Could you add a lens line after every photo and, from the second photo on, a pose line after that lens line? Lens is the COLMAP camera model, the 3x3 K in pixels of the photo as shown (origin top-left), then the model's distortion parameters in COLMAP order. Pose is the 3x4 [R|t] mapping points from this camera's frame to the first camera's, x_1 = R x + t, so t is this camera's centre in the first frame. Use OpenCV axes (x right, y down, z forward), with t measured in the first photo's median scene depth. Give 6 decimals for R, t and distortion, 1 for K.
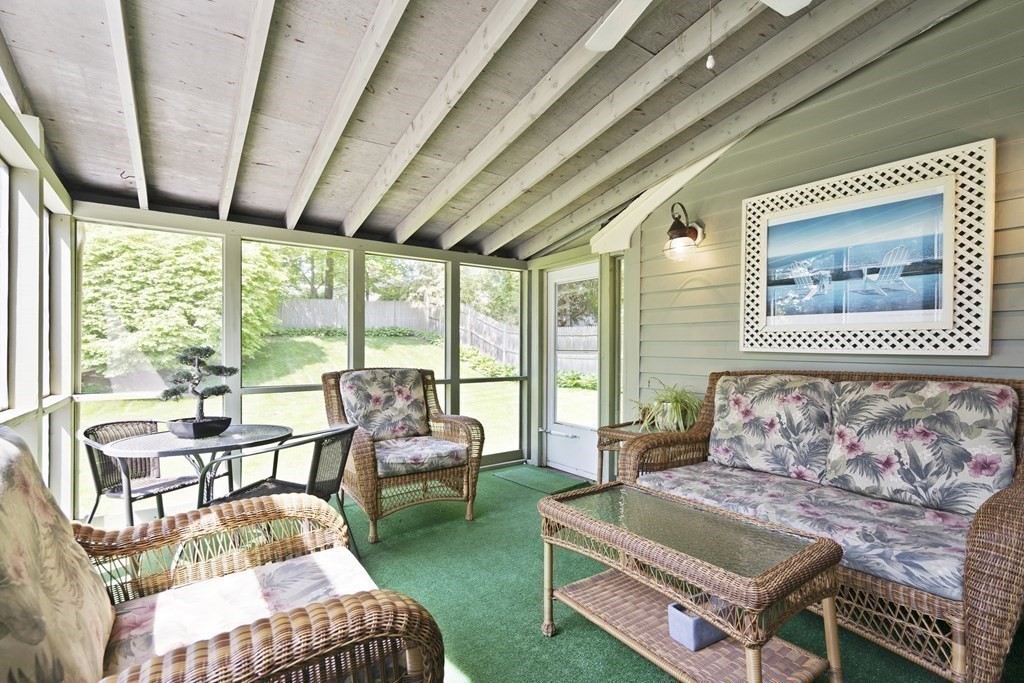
lens RADIAL K [[471.7, 0, 510.3], [0, 471.7, 345.8], [0, 0, 1]] dist [-0.000500, 0.000173]
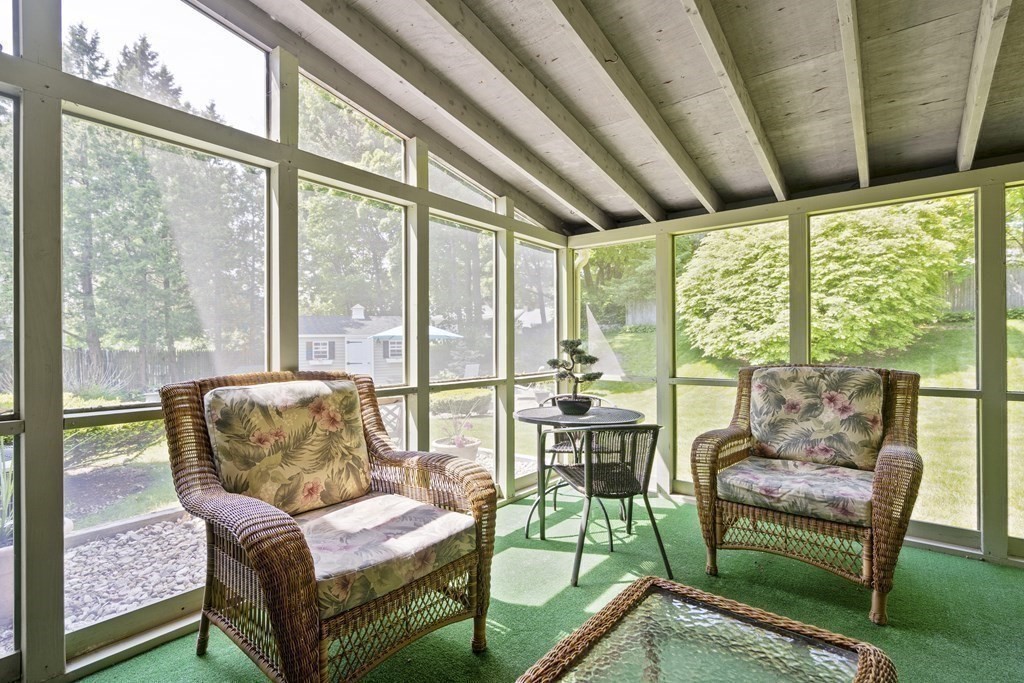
lens RADIAL K [[486.5, 0, 512.9], [0, 486.5, 341.7], [0, 0, 1]] dist [-0.005602, -0.000180]
pose [[0.269481, -0.000377, -0.963006, 0.121508], [0.012057, 0.999923, 0.002982, 0.000812], [0.962930, -0.012415, 0.269465, 0.121891]]
